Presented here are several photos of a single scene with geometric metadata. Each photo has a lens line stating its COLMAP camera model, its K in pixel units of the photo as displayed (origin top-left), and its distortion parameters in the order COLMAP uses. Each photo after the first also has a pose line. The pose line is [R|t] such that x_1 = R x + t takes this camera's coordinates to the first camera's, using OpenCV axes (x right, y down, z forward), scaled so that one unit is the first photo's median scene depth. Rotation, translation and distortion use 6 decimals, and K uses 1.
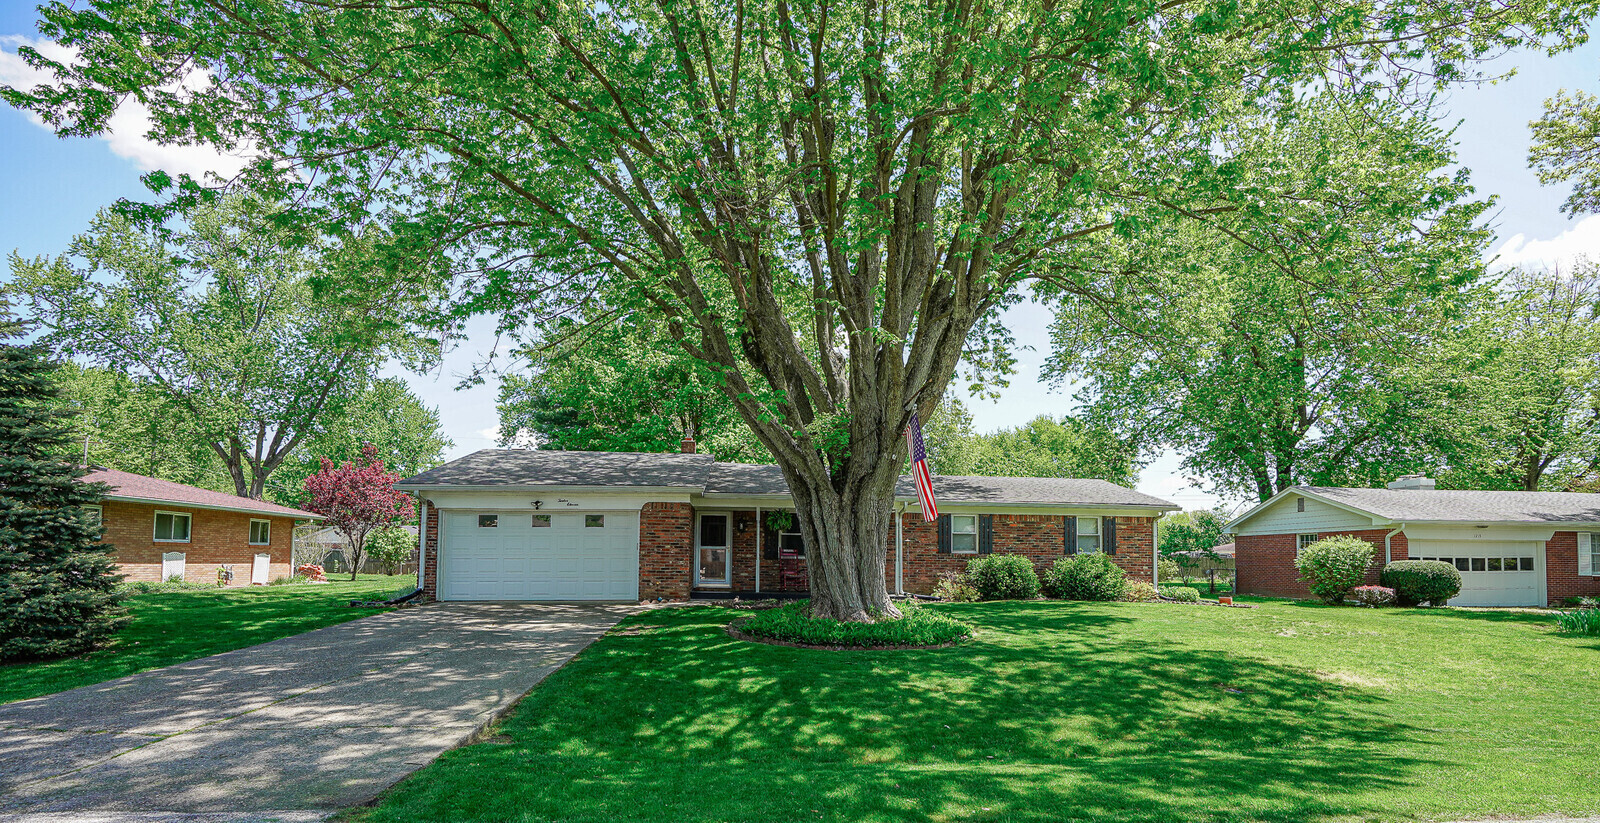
lens RADIAL K [[746.7, 0, 809.4], [0, 746.7, 526.8], [0, 0, 1]] dist [-0.055705, 0.001626]
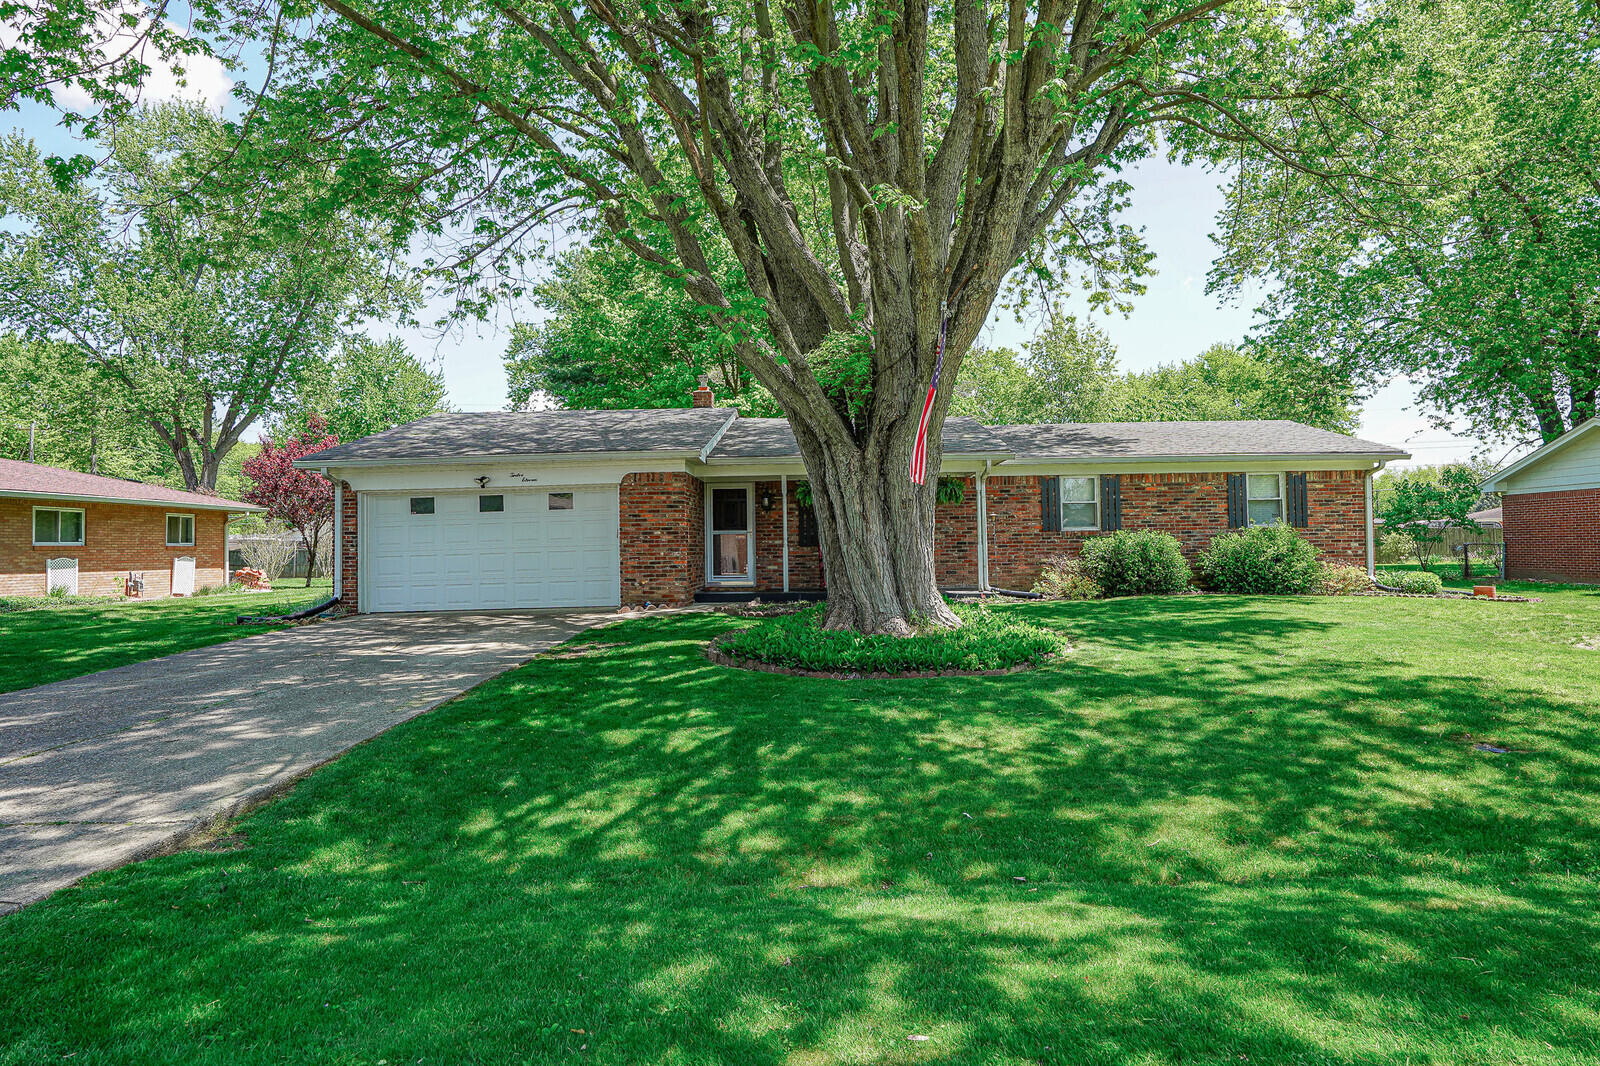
lens RADIAL K [[934.7, 0, 804.4], [0, 934.7, 527.6], [0, 0, 1]] dist [-0.021955, 0.011401]
pose [[0.991999, -0.028575, -0.122968, 0.067716], [0.031545, 0.999254, 0.022275, 0.005531], [0.122240, -0.025975, 0.992161, 0.103780]]
